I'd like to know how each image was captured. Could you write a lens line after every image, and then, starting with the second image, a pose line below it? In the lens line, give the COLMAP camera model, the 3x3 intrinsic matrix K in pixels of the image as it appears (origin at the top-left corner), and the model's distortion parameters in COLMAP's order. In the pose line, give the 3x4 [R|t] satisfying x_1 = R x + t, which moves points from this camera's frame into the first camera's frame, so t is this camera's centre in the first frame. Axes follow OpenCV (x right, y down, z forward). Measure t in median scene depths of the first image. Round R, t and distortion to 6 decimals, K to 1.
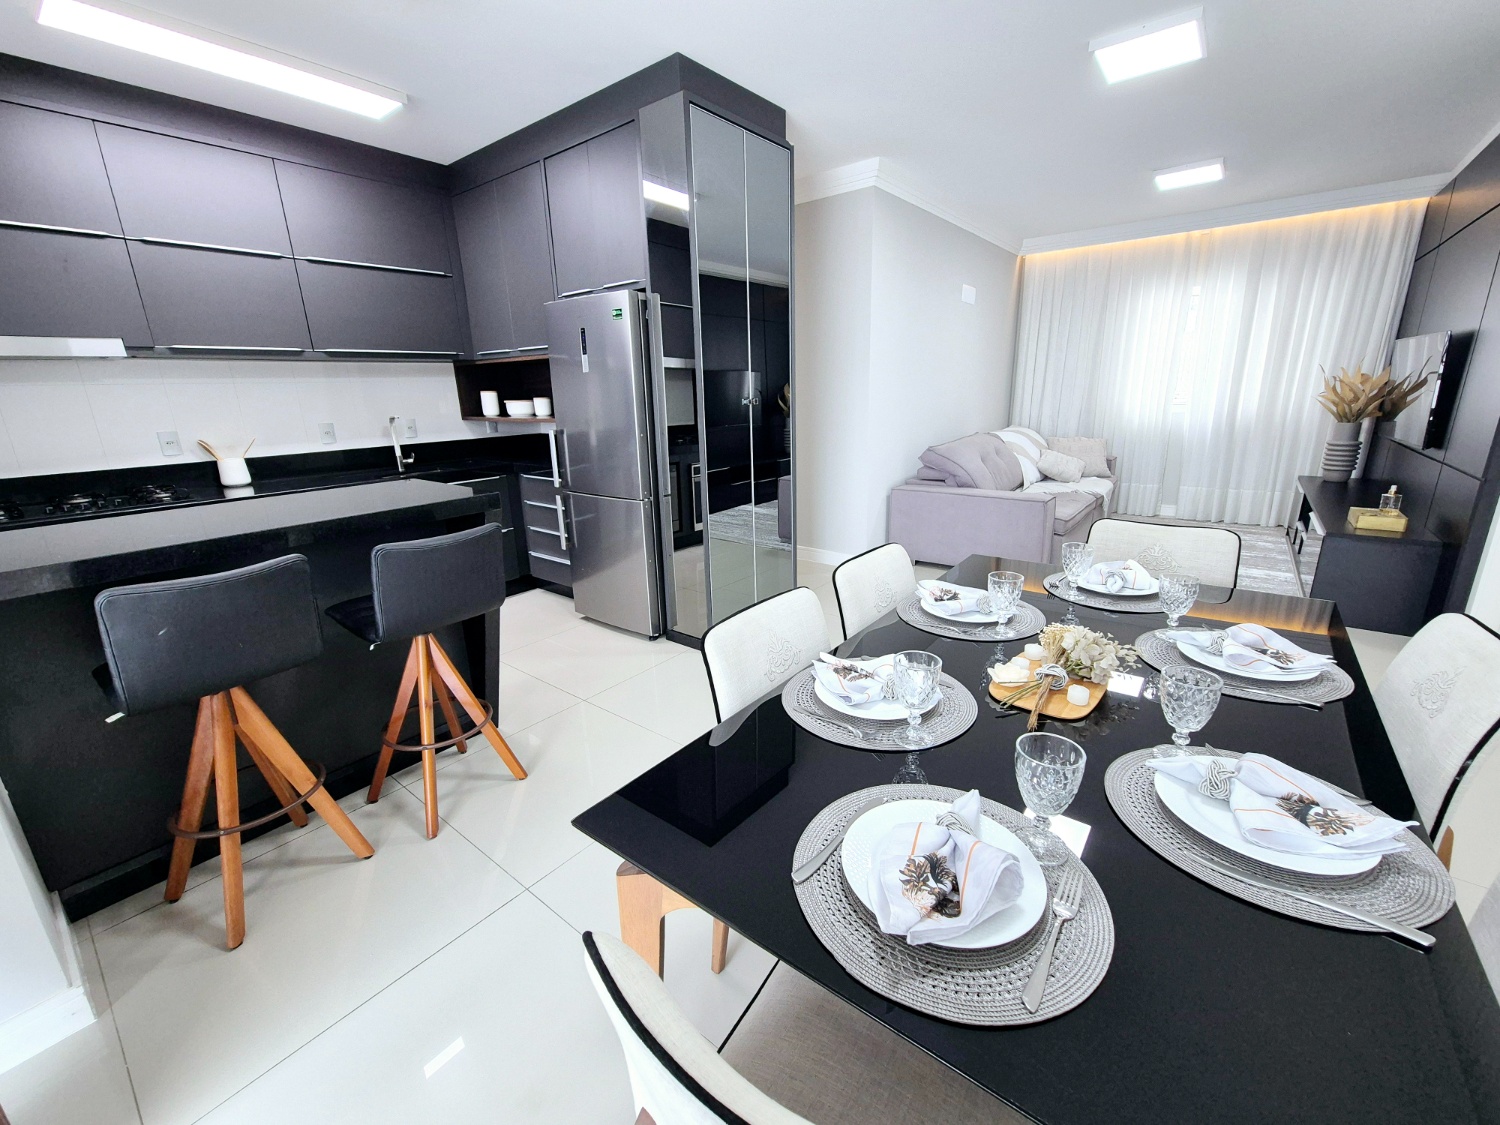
lens RADIAL K [[612.6, 0, 745.0], [0, 612.6, 562.1], [0, 0, 1]] dist [-0.004616, 0.000481]
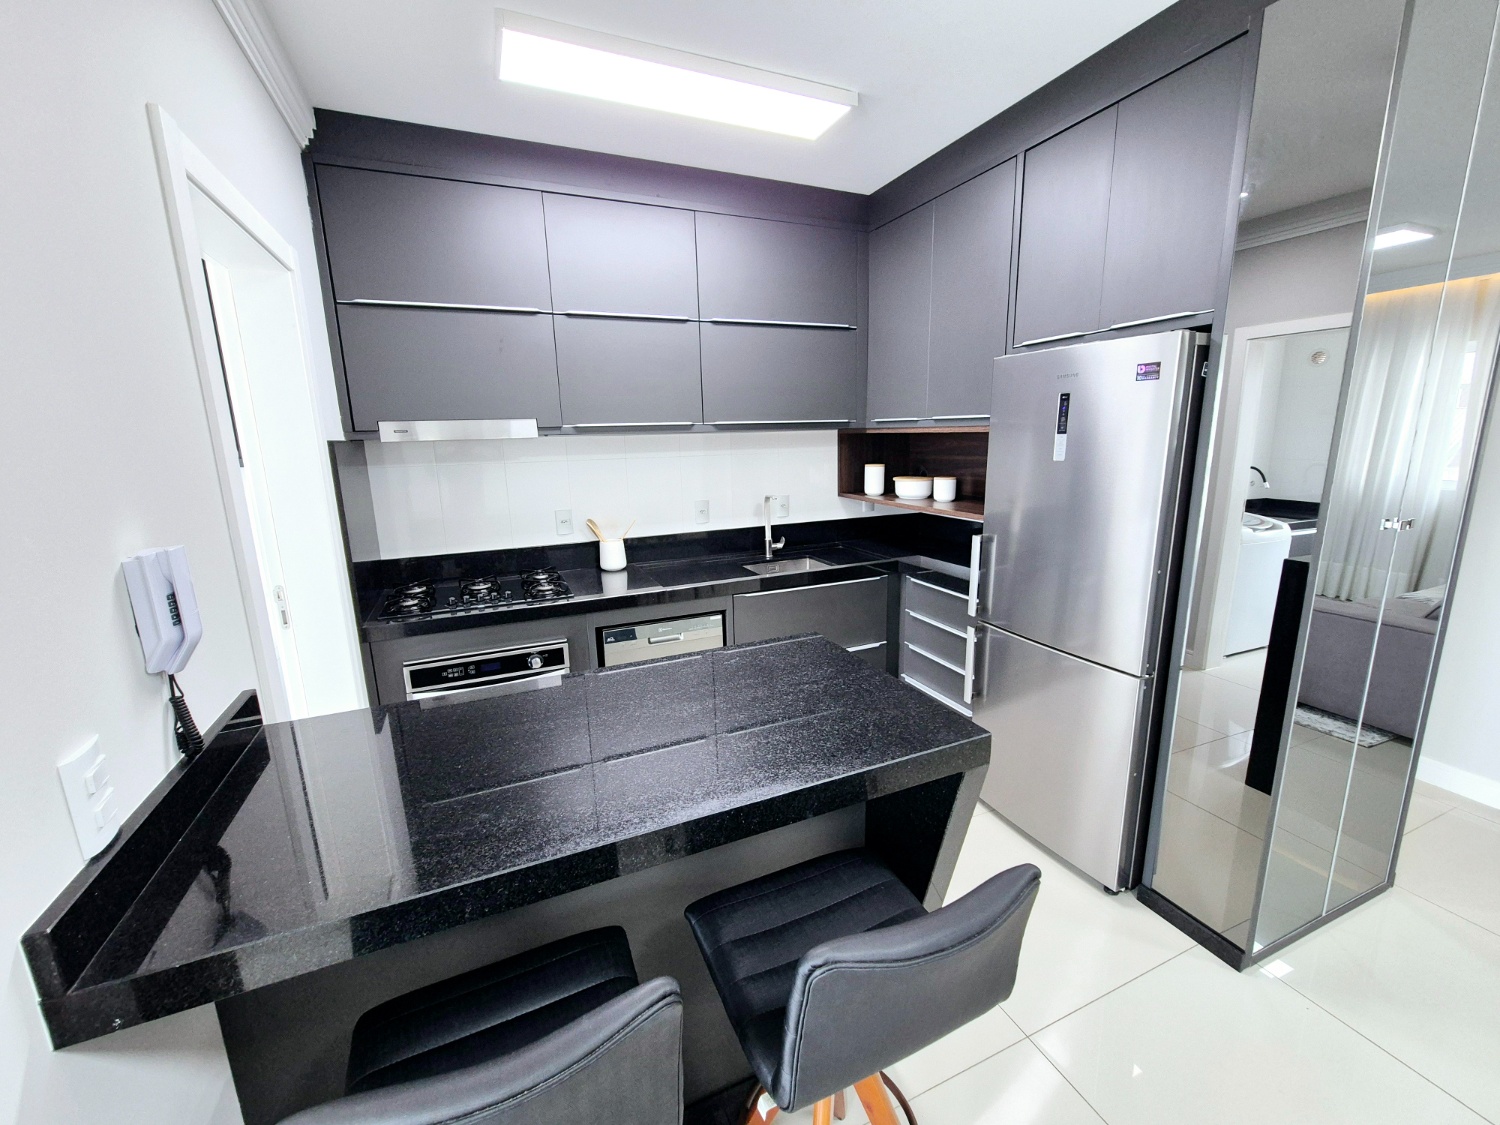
lens RADIAL K [[612.6, 0, 747.7], [0, 612.6, 570.6], [0, 0, 1]] dist [-0.004616, 0.000481]
pose [[0.879853, 0.110405, -0.462244, -0.212671], [-0.132399, 0.991078, -0.015299, -0.126774], [0.456431, 0.074661, 0.886621, 0.256766]]
